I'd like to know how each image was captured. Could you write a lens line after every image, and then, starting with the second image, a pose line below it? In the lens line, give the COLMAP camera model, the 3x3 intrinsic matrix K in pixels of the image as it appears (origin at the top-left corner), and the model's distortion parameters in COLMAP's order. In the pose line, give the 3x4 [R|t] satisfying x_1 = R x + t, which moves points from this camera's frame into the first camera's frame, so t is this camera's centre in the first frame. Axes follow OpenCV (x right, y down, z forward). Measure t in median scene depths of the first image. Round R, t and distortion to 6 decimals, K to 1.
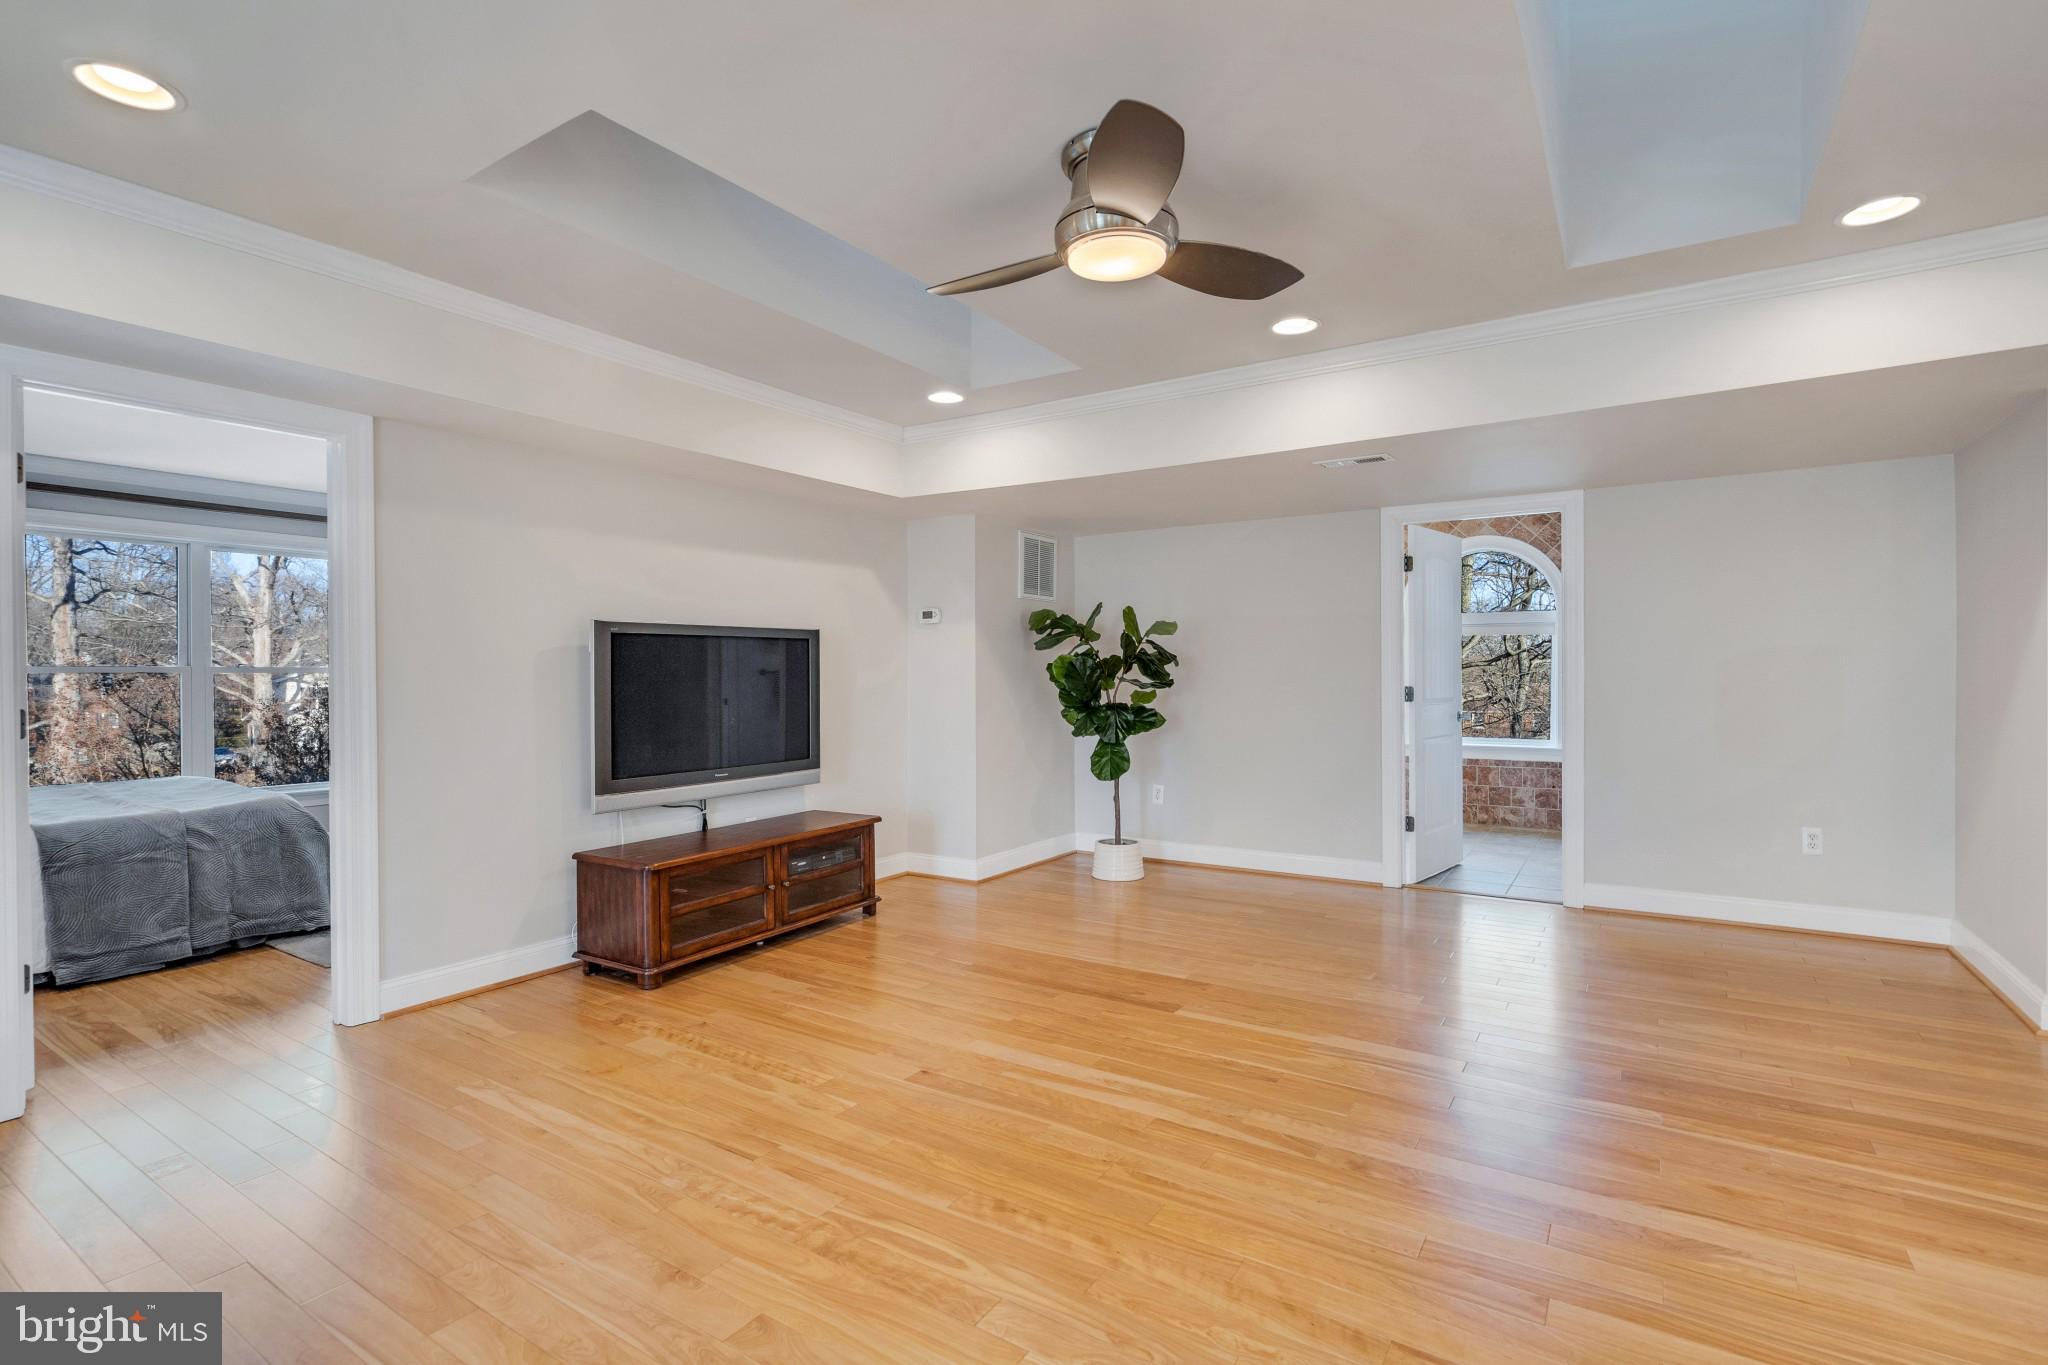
lens RADIAL K [[959.4, 0, 977.7], [0, 959.4, 684.2], [0, 0, 1]] dist [-0.000423, 0.000243]
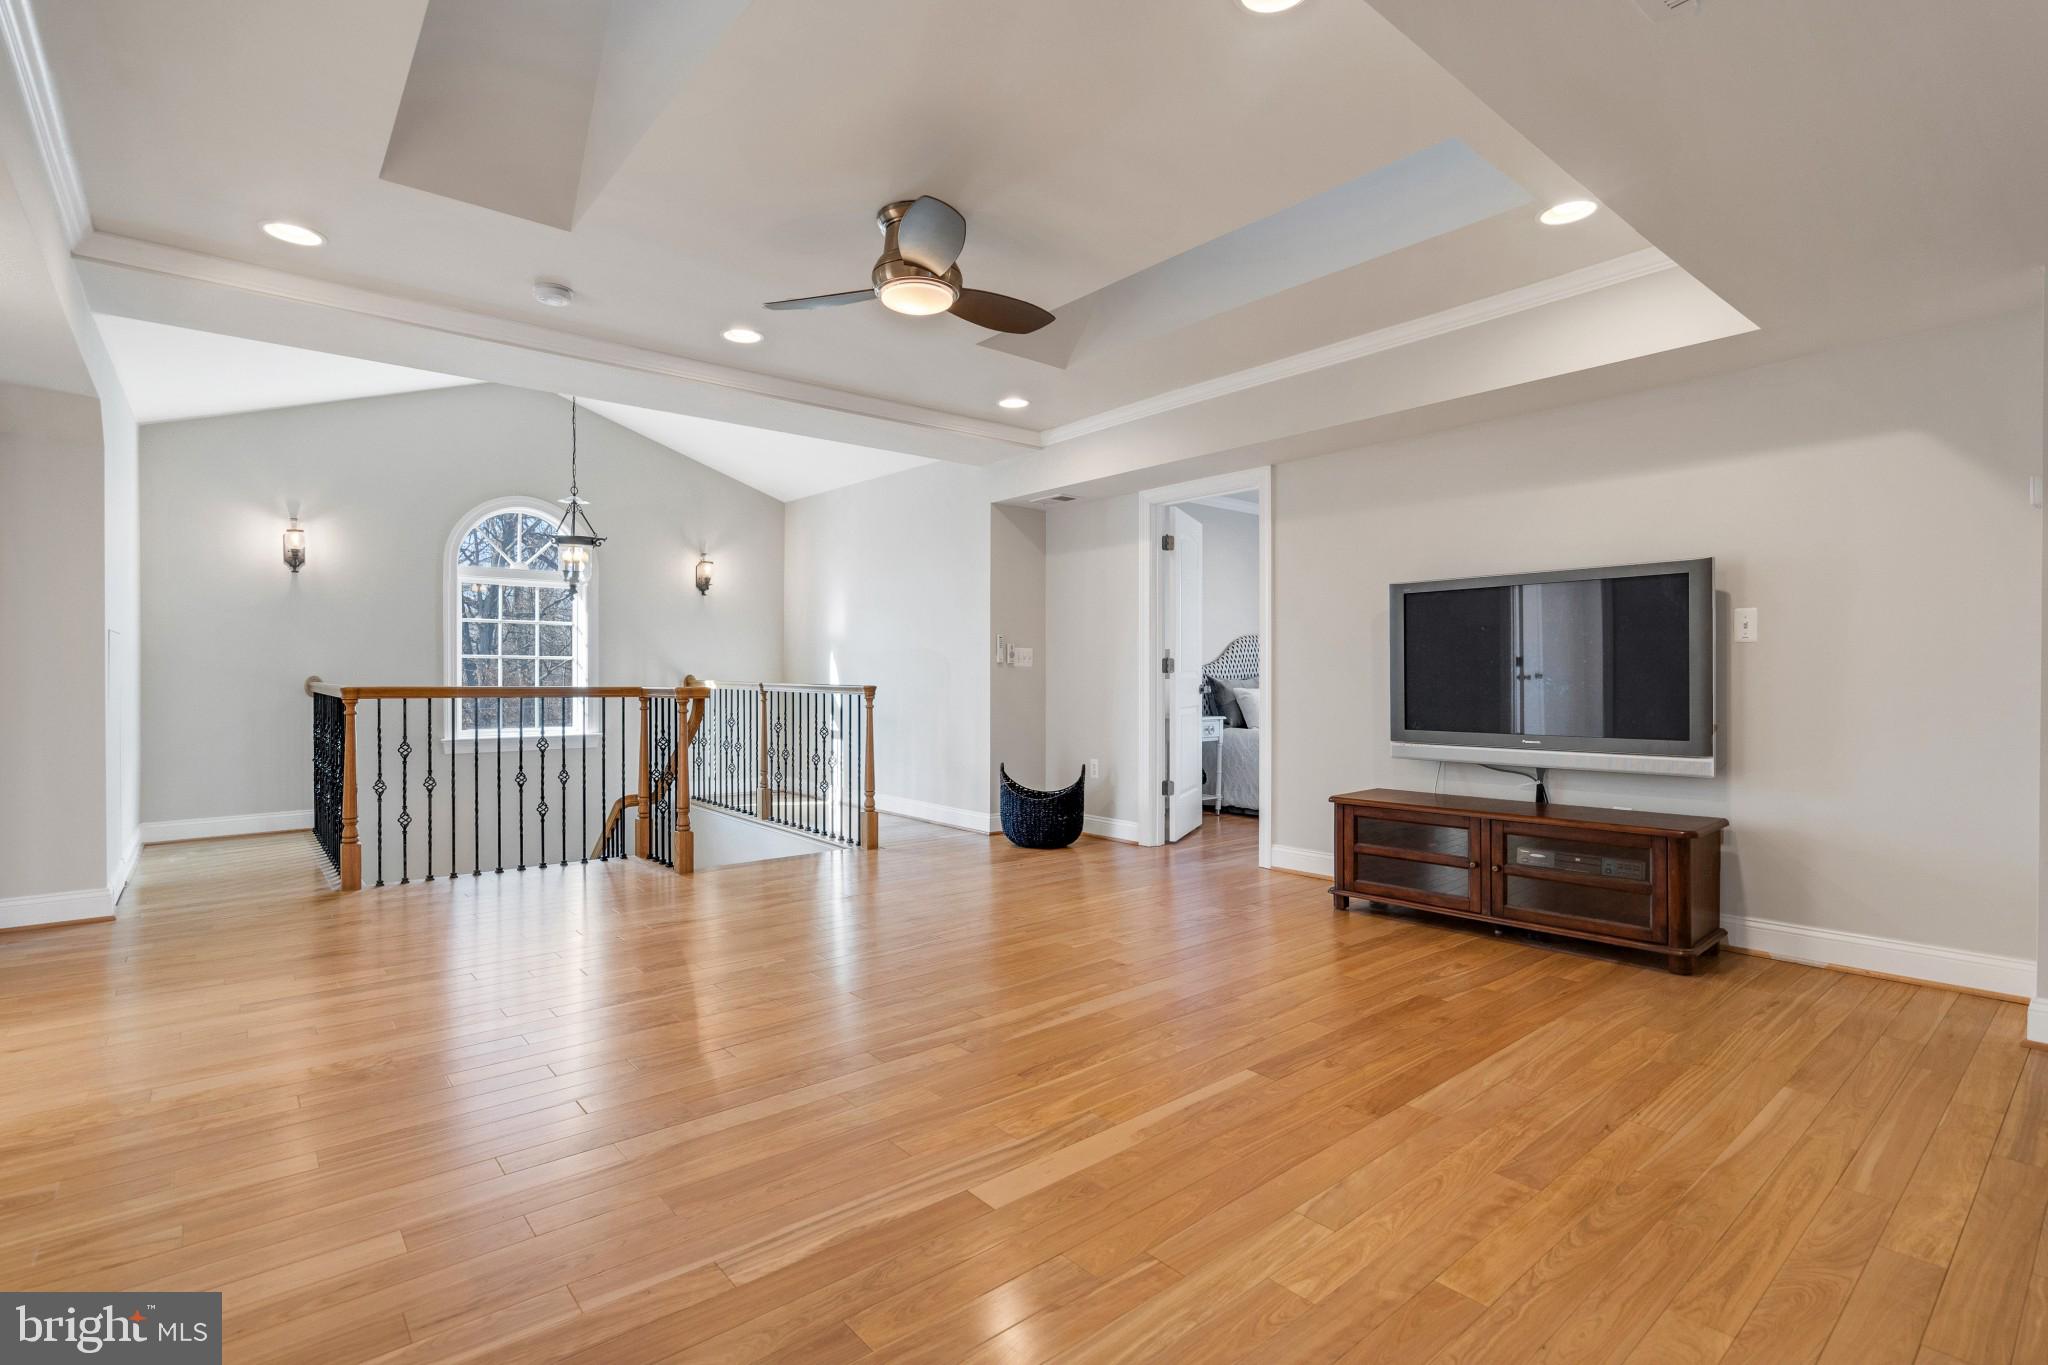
lens RADIAL K [[959.4, 0, 977.7], [0, 959.4, 684.2], [0, 0, 1]] dist [-0.000423, 0.000243]
pose [[-0.288898, 0.015770, -0.957230, 0.867773], [-0.011167, 0.999741, 0.019840, 0.035478], [0.957295, 0.016421, -0.288647, 0.918138]]
